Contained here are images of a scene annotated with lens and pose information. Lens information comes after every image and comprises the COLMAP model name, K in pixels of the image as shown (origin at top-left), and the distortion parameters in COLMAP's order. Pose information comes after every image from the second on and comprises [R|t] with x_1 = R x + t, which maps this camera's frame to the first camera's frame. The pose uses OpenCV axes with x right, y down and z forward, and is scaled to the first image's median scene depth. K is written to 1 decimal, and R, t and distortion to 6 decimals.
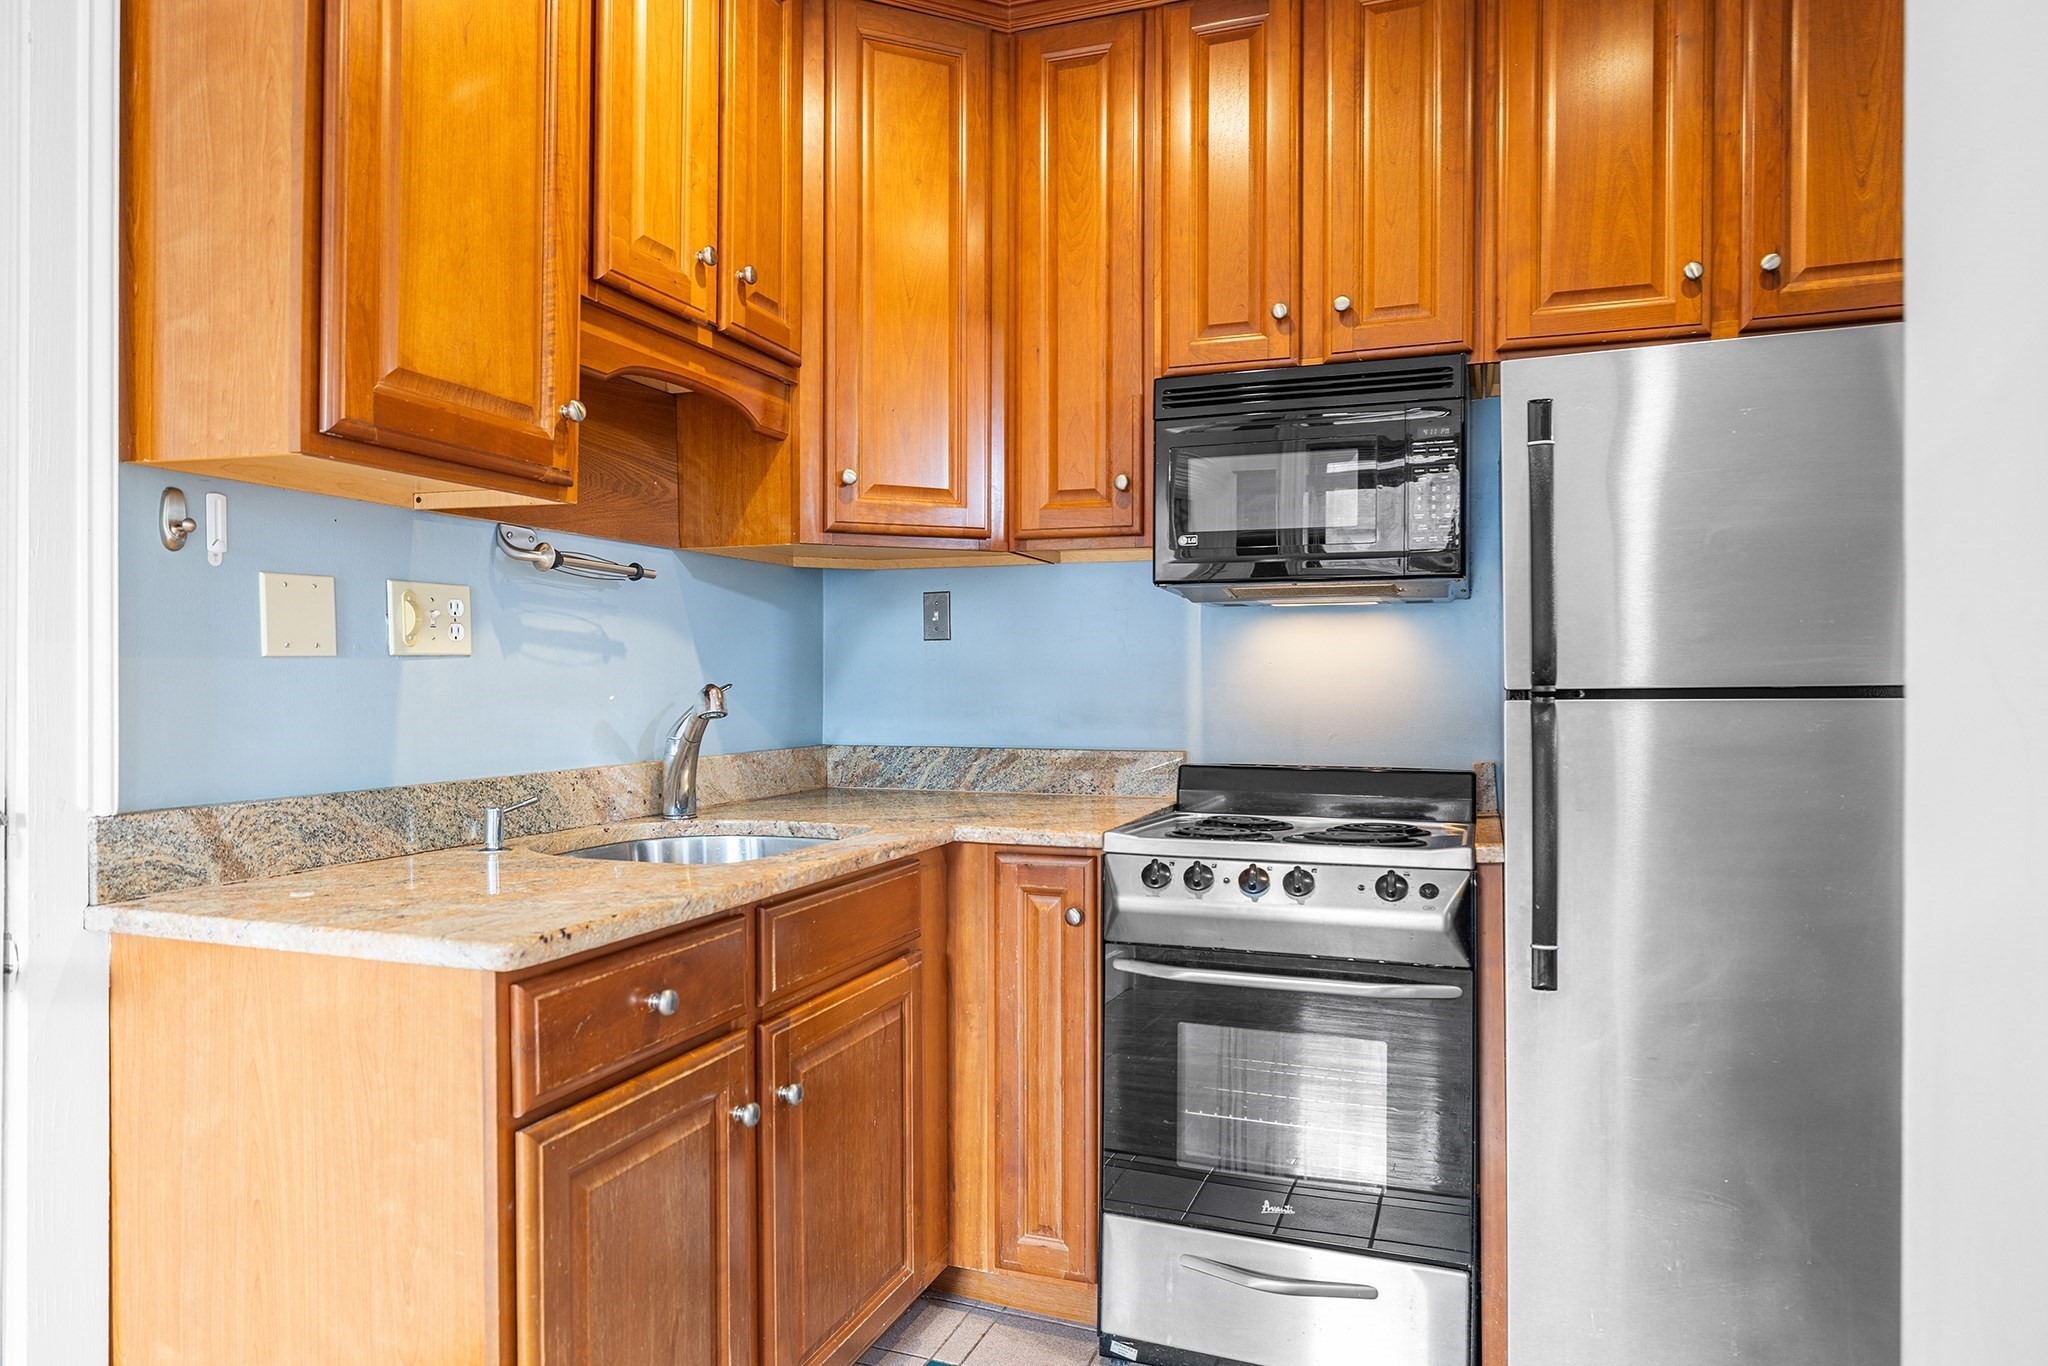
lens RADIAL K [[1284.5, 0, 1032.0], [0, 1284.5, 674.6], [0, 0, 1]] dist [-0.001988, -0.000308]
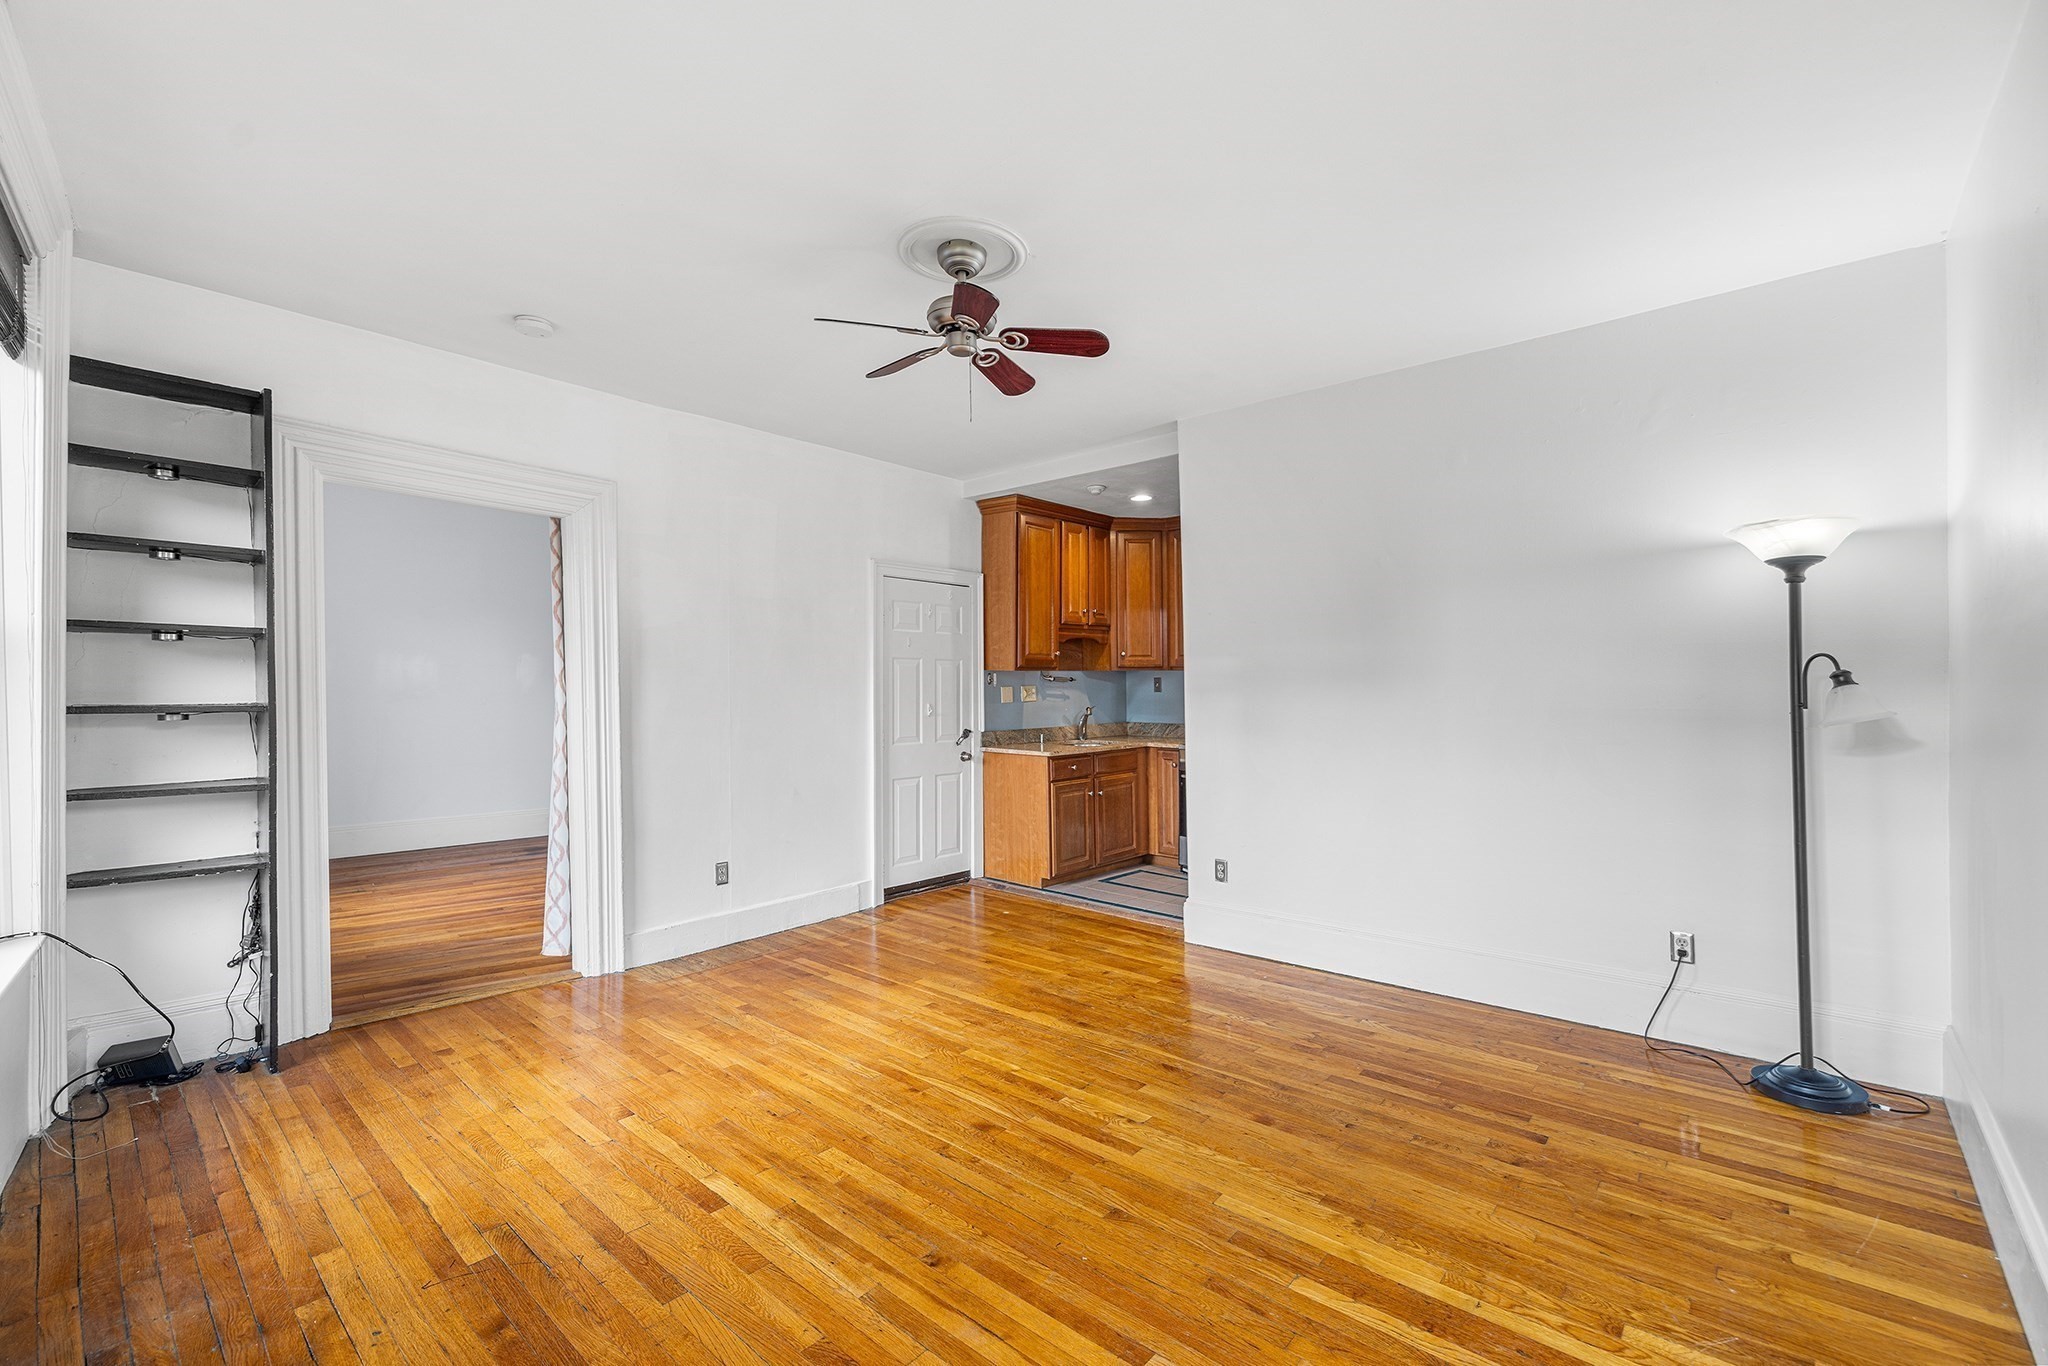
lens RADIAL K [[879.6, 0, 1004.3], [0, 879.6, 681.5], [0, 0, 1]] dist [0.001192, -0.000213]
pose [[0.923943, -0.003358, -0.382515, 0.655948], [0.005582, 0.999973, 0.004705, -0.099594], [0.382489, -0.006482, 0.923937, -1.941163]]
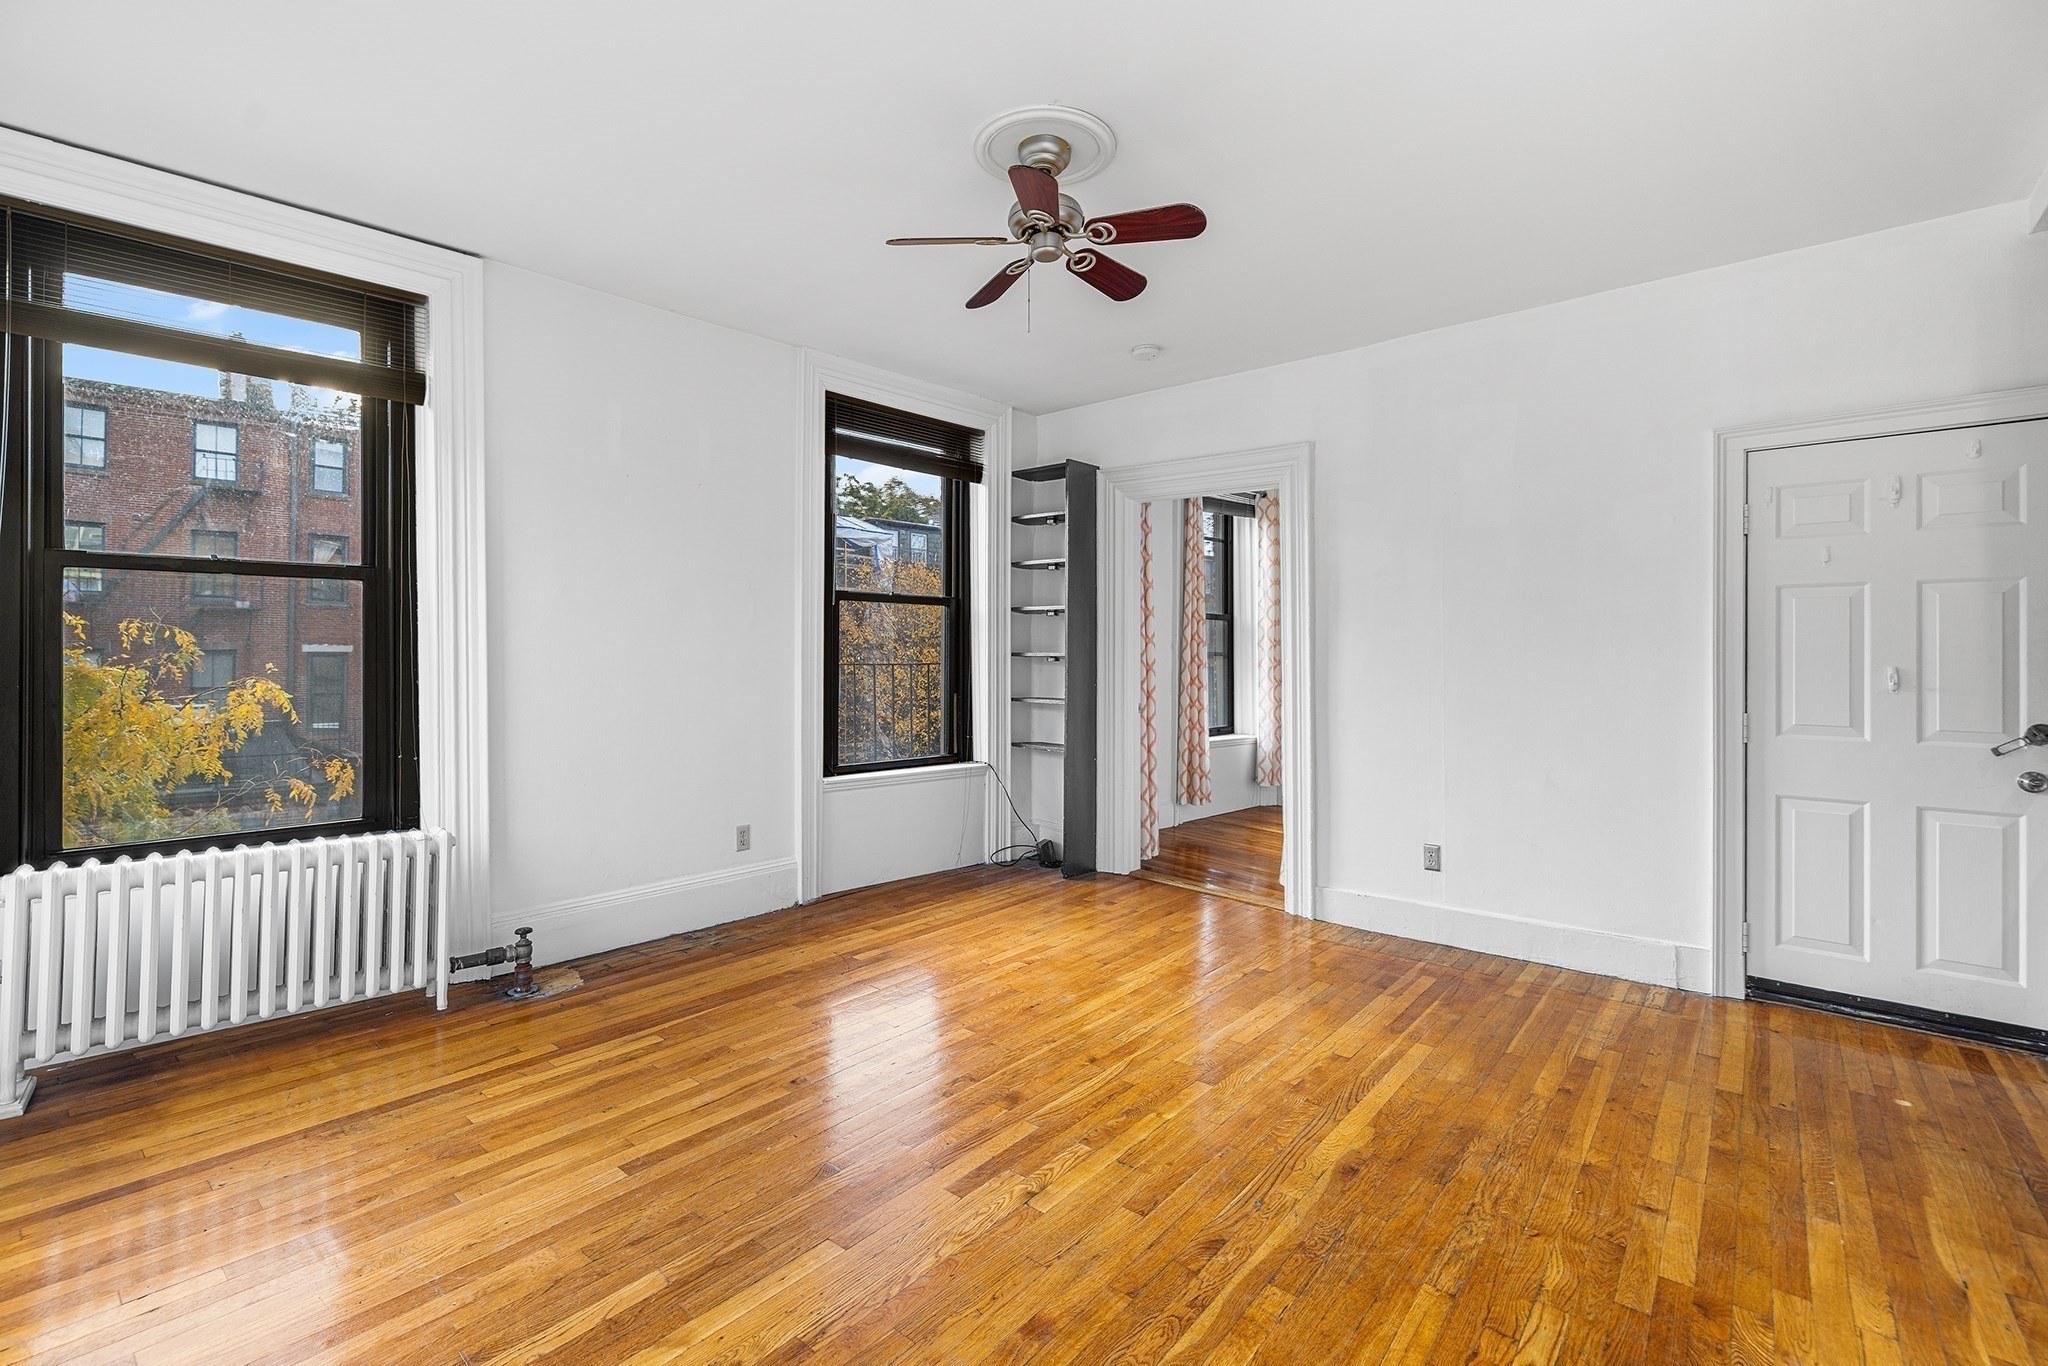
lens RADIAL K [[879.6, 0, 1016.2], [0, 879.6, 654.9], [0, 0, 1]] dist [0.001192, -0.000213]
pose [[-0.355521, -0.014327, -0.934558, 1.253622], [-0.001045, 0.999888, -0.014931, -0.016460], [0.934668, -0.004332, -0.355496, -0.311854]]
